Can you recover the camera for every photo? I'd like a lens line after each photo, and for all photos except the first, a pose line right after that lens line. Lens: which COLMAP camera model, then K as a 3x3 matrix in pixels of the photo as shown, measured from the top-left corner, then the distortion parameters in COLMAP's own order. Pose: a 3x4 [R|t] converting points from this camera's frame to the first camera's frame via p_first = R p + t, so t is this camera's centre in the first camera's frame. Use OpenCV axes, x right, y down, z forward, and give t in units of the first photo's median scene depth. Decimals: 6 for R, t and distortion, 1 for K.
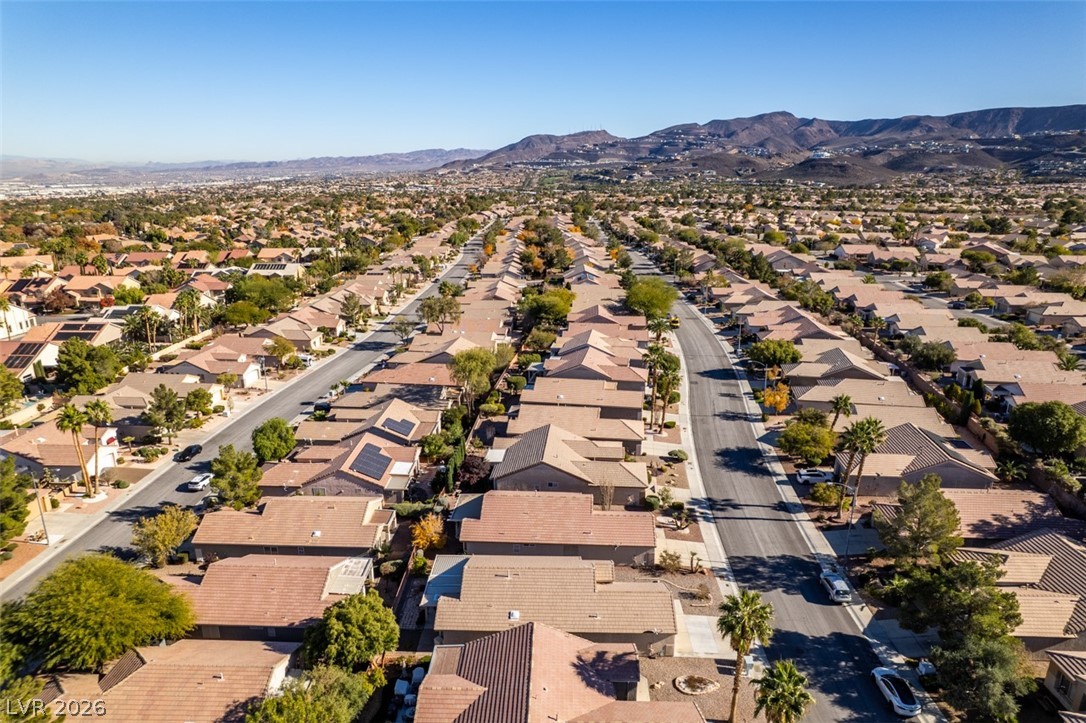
lens RADIAL K [[696.2, 0, 544.5], [0, 696.2, 362.6], [0, 0, 1]] dist [-0.076596, 0.069631]
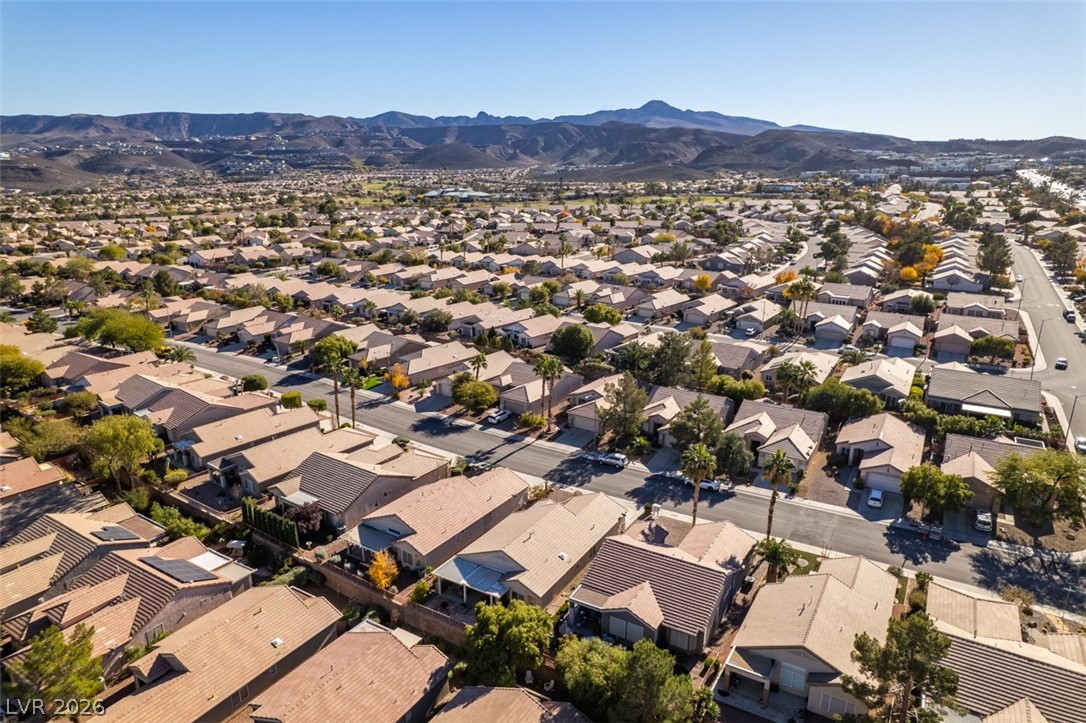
lens RADIAL K [[696.2, 0, 544.5], [0, 696.2, 362.6], [0, 0, 1]] dist [-0.076596, 0.069631]
pose [[0.496057, -0.241445, 0.834046, -0.616104], [0.242143, 0.960921, 0.134157, -0.084570], [-0.833843, 0.135409, 0.535136, 0.197555]]
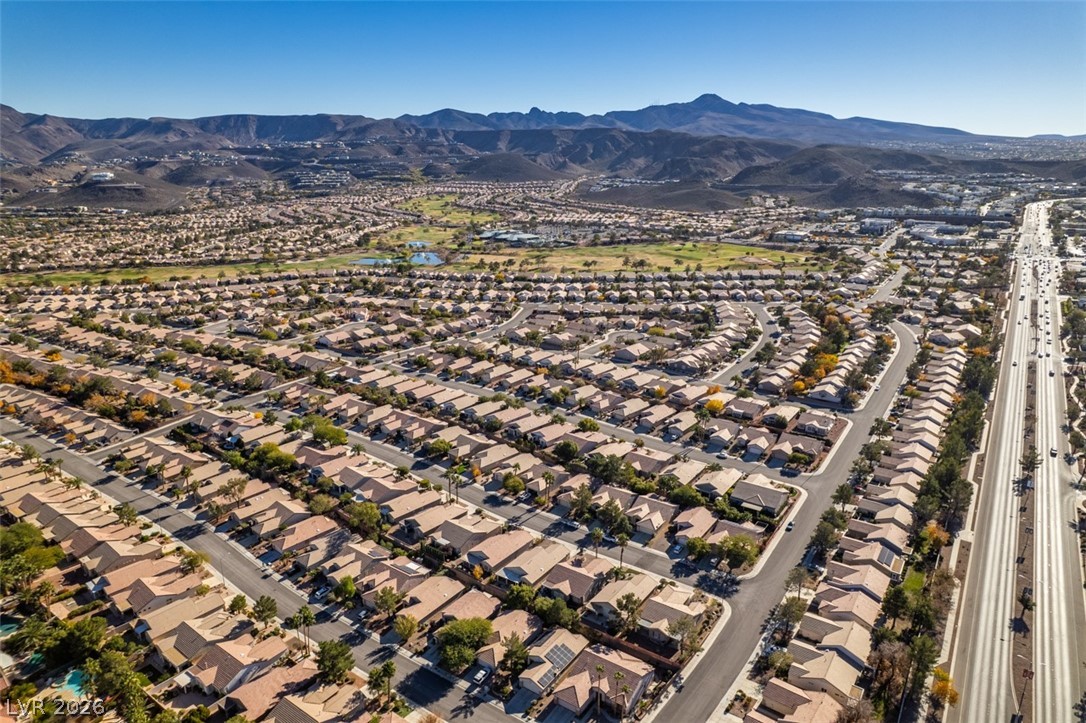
lens RADIAL K [[696.2, 0, 544.5], [0, 696.2, 362.6], [0, 0, 1]] dist [-0.076596, 0.069631]
pose [[0.557618, -0.245131, 0.793078, -1.541380], [0.233074, 0.963205, 0.133839, -0.663242], [-0.796705, 0.110215, 0.594234, -0.716475]]
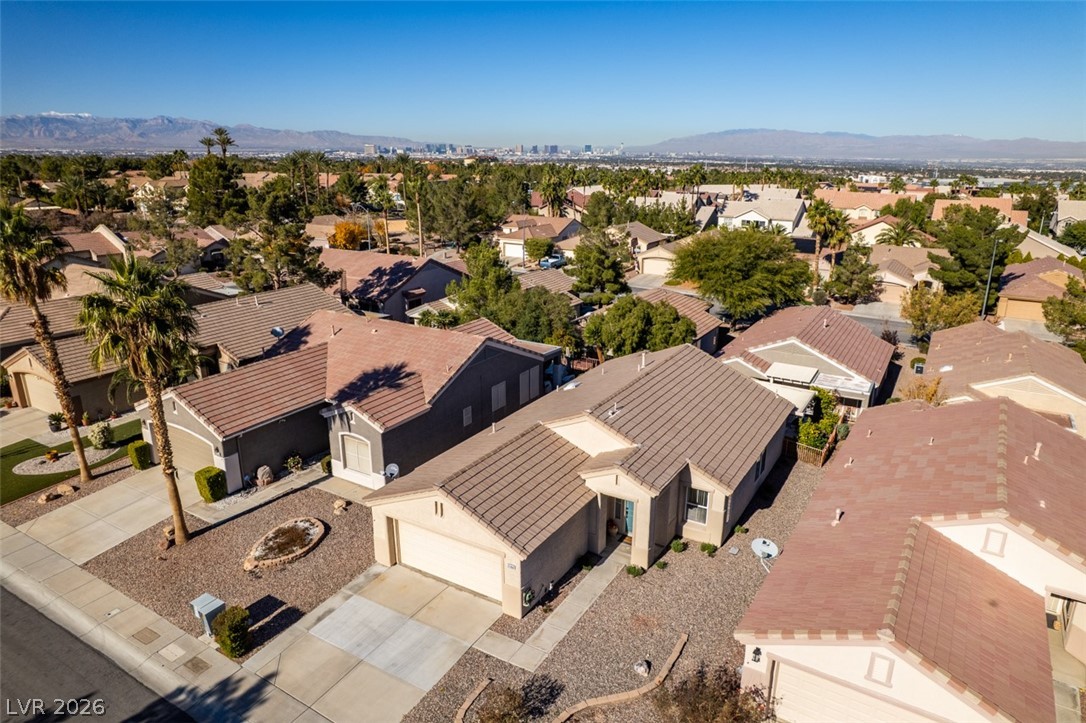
lens RADIAL K [[696.2, 0, 544.5], [0, 696.2, 362.6], [0, 0, 1]] dist [-0.076596, 0.069631]
pose [[-0.498879, 0.250682, -0.829626, 0.289332], [-0.246734, 0.876562, 0.413233, 0.062546], [0.830808, 0.410850, -0.375446, 0.735916]]
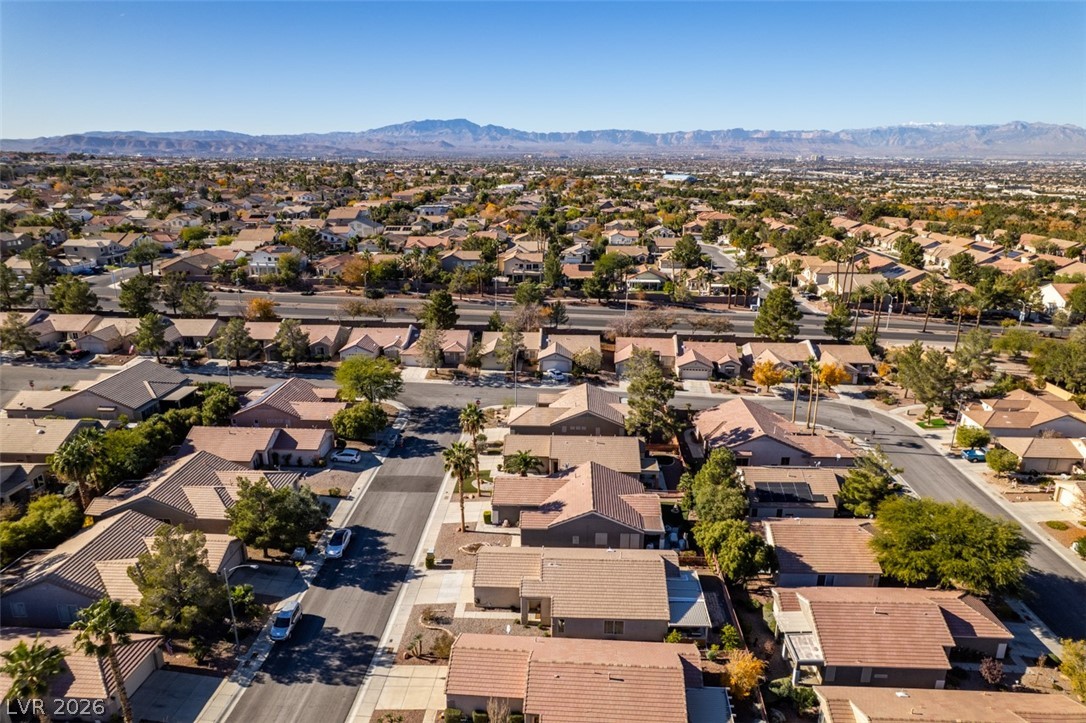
lens RADIAL K [[696.2, 0, 544.5], [0, 696.2, 362.6], [0, 0, 1]] dist [-0.076596, 0.069631]
pose [[-0.999821, -0.011442, 0.015051, 0.036547], [-0.001375, 0.837981, 0.545698, -0.356270], [-0.018857, 0.545579, -0.837847, 1.132682]]
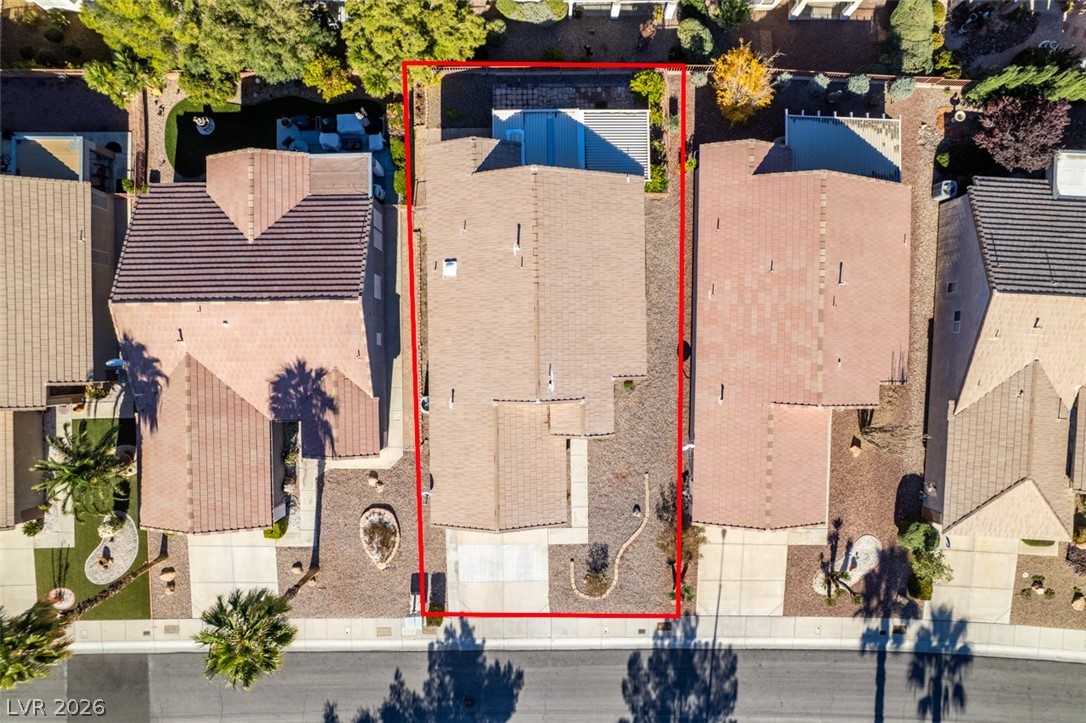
lens RADIAL K [[696.2, 0, 544.5], [0, 696.2, 362.6], [0, 0, 1]] dist [-0.076596, 0.069631]
pose [[0.033147, 0.999445, 0.003271, 0.025386], [-0.279348, 0.006122, 0.960170, -0.153415], [0.959617, -0.032741, 0.279396, 0.556155]]
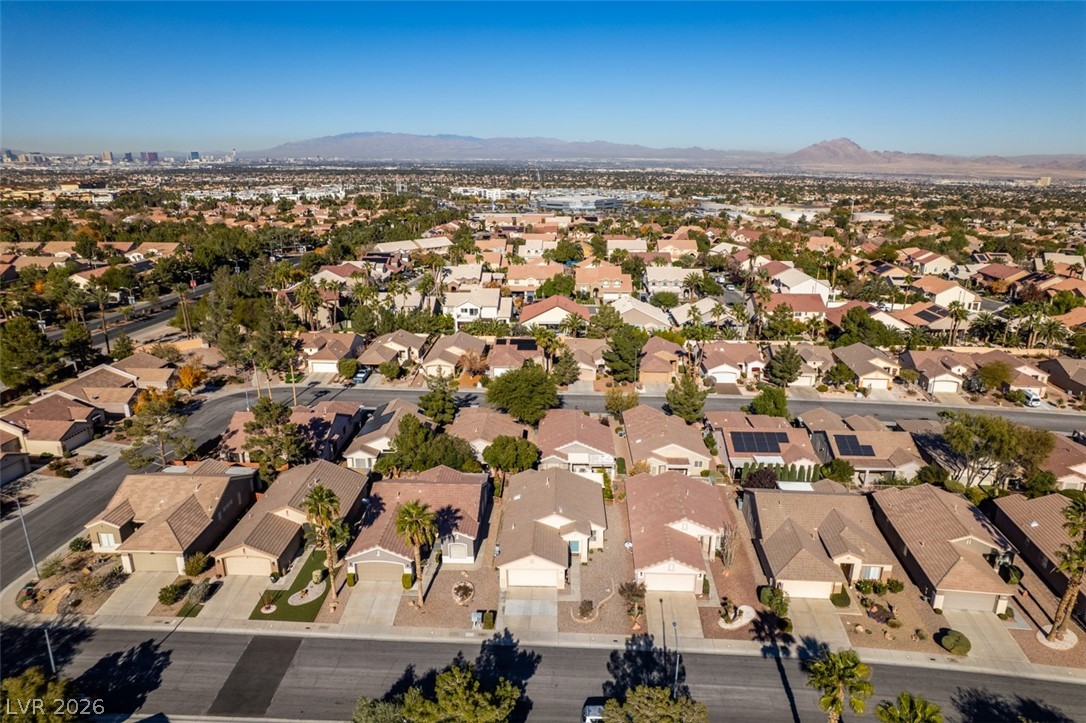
lens RADIAL K [[696.2, 0, 544.5], [0, 696.2, 362.6], [0, 0, 1]] dist [-0.076596, 0.069631]
pose [[-0.004679, 0.286672, -0.958017, 0.752648], [-0.281031, 0.919040, 0.276381, -0.176576], [0.959687, 0.270526, 0.076263, 0.533896]]
